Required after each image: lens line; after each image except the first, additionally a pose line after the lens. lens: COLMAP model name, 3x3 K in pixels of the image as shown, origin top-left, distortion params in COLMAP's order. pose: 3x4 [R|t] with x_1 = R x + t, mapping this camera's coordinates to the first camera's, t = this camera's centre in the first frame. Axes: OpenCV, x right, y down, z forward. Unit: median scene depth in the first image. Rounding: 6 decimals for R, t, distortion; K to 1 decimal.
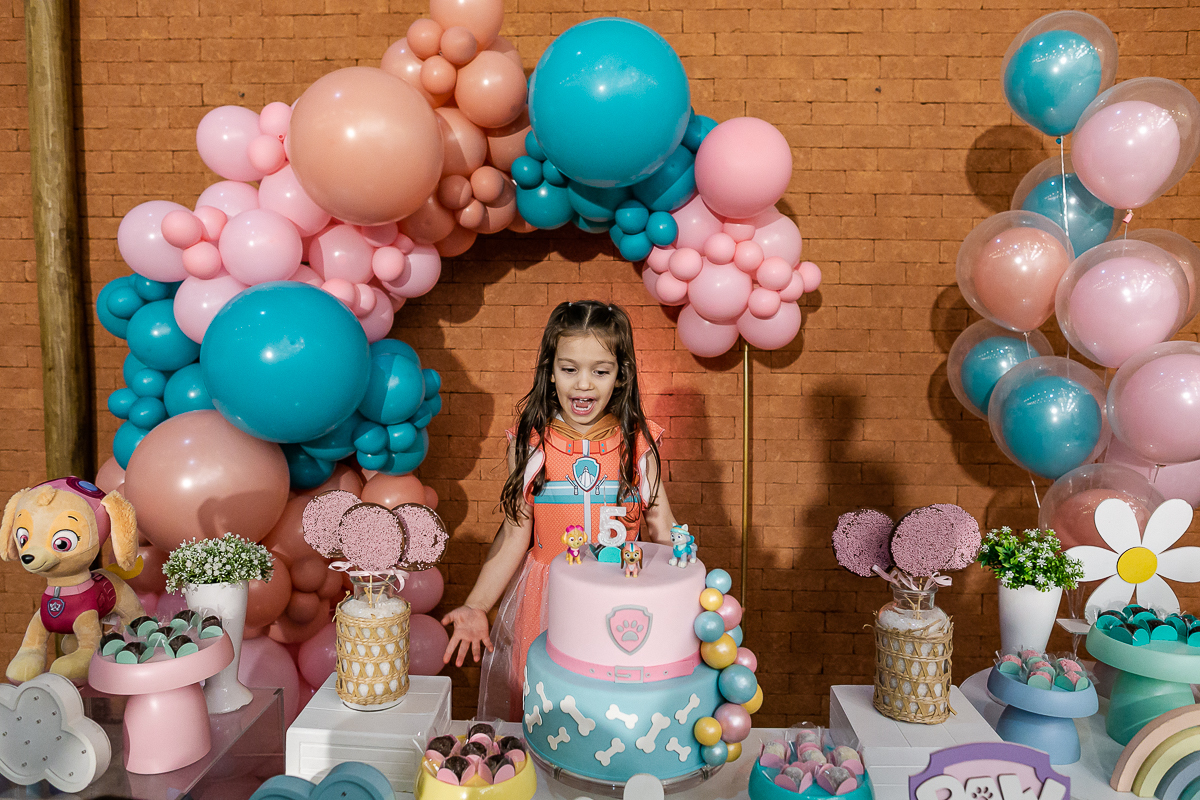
lens RADIAL K [[848.7, 0, 595.2], [0, 848.7, 399.4], [0, 0, 1]] dist [-0.045809, 0.028439]
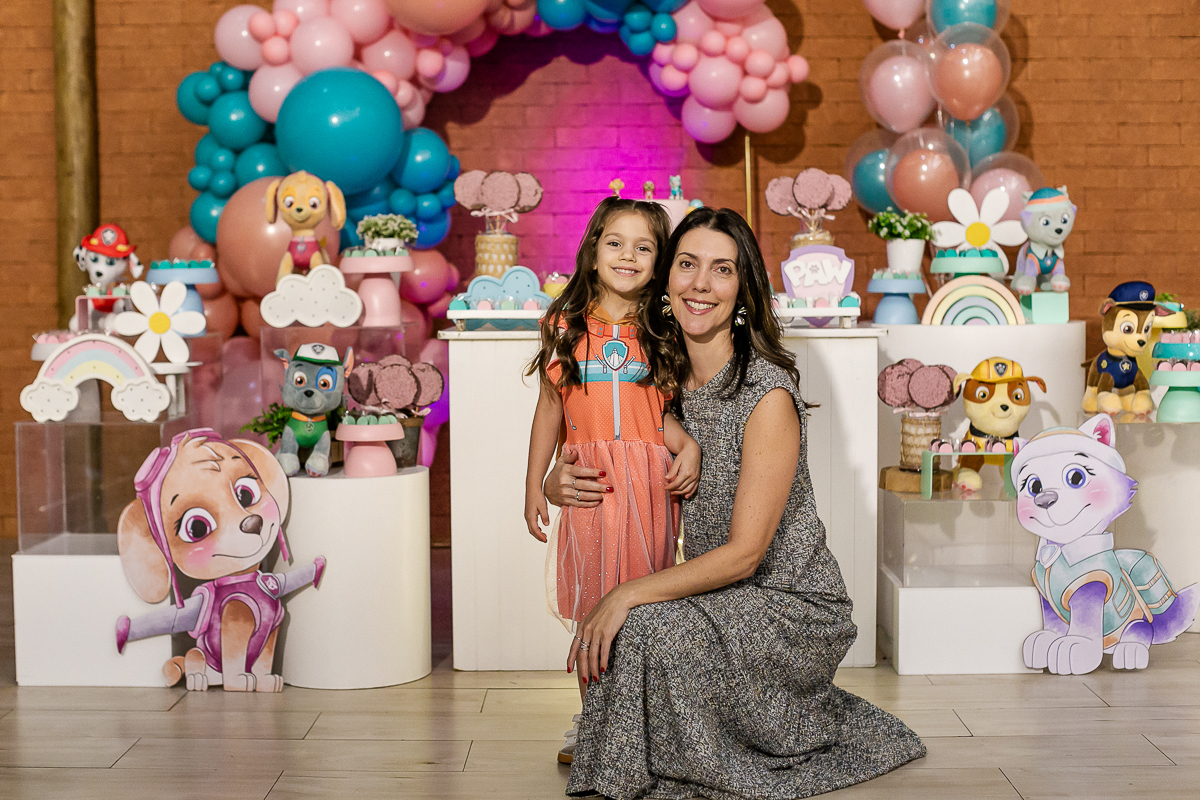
lens RADIAL K [[1786.1, 0, 592.9], [0, 1786.1, 354.7], [0, 0, 1]] dist [-0.125594, 0.000000]
pose [[0.999465, -0.016345, 0.028316, -0.098005], [0.017459, 0.999065, -0.039552, 0.346821], [-0.027643, 0.040025, 0.998816, -1.434699]]
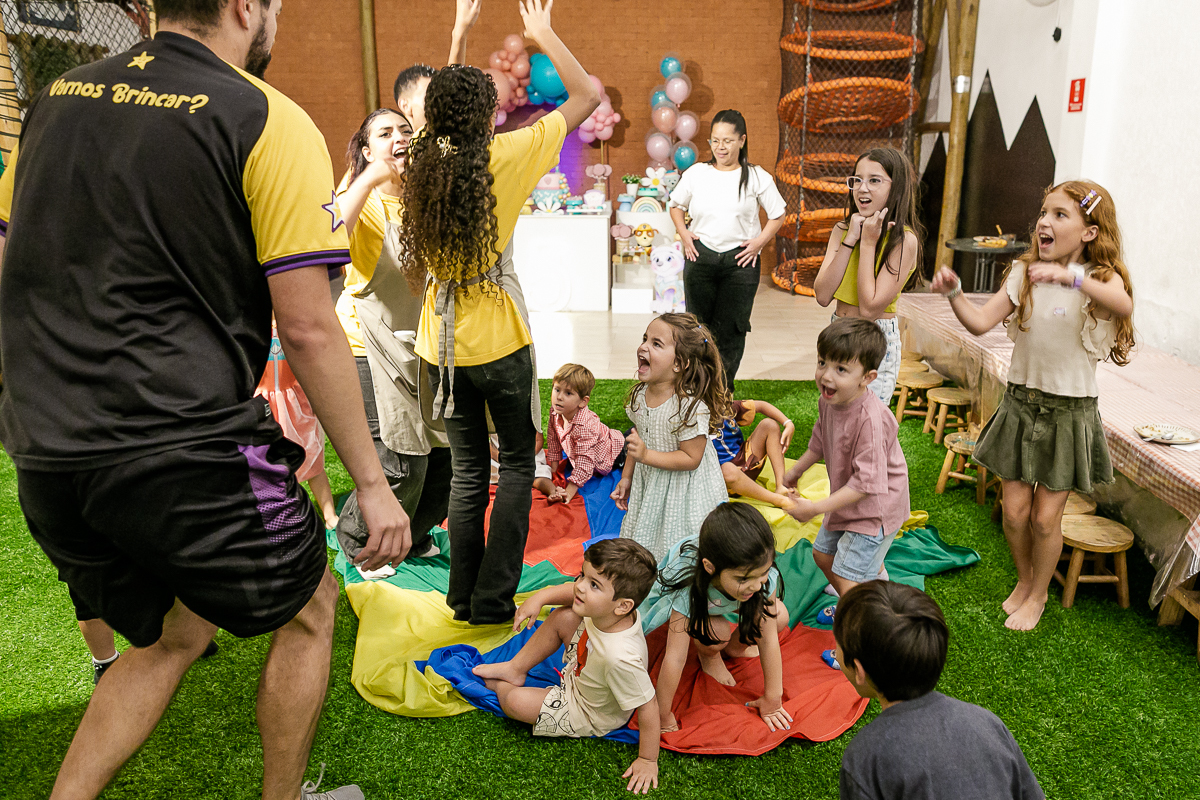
lens RADIAL K [[881.2, 0, 659.1], [0, 881.2, 383.6], [0, 0, 1]] dist [-0.049637, 0.040864]
pose [[0.998945, -0.015091, 0.043374, 0.274018], [0.006681, 0.982175, 0.187852, 0.256268], [-0.045435, -0.187364, 0.981239, -2.826585]]
